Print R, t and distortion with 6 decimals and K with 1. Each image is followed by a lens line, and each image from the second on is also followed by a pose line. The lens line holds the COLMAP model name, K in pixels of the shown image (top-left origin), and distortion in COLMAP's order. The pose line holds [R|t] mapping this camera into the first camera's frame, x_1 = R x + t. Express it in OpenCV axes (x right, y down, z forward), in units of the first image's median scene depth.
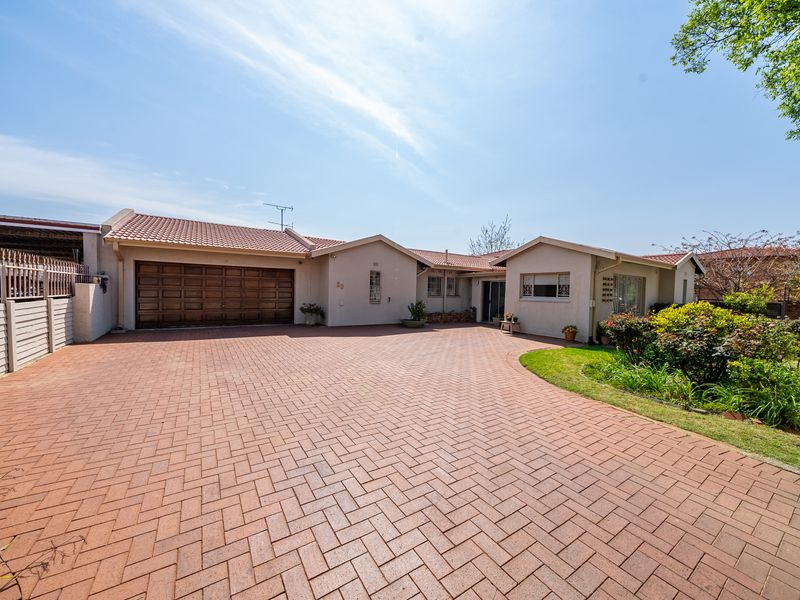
lens RADIAL K [[311.3, 0, 406.4], [0, 311.3, 299.8], [0, 0, 1]] dist [0.002178, -0.000317]
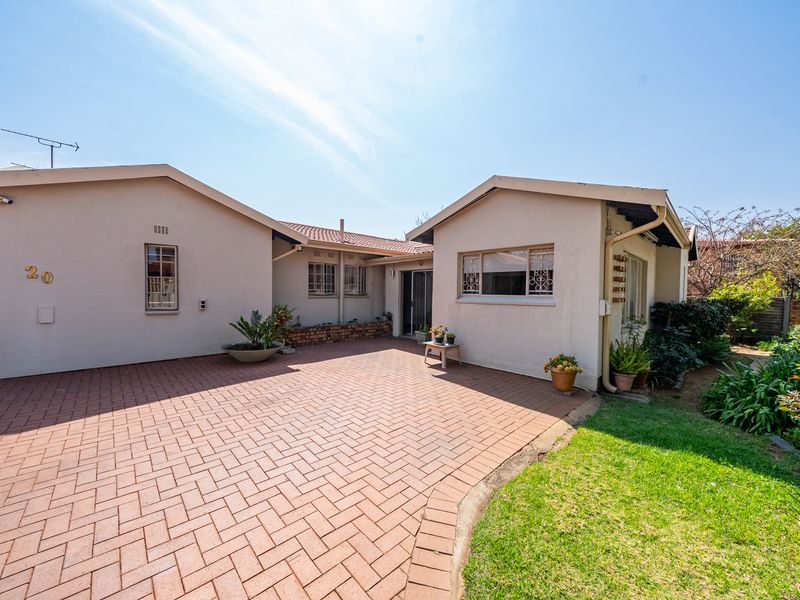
lens RADIAL K [[311.3, 0, 403.2], [0, 311.3, 299.0], [0, 0, 1]] dist [0.002178, -0.000317]
pose [[0.981387, -0.019449, 0.191052, 0.161517], [0.018840, 0.999810, 0.005006, -0.007677], [-0.191113, -0.001313, 0.981567, 0.469202]]
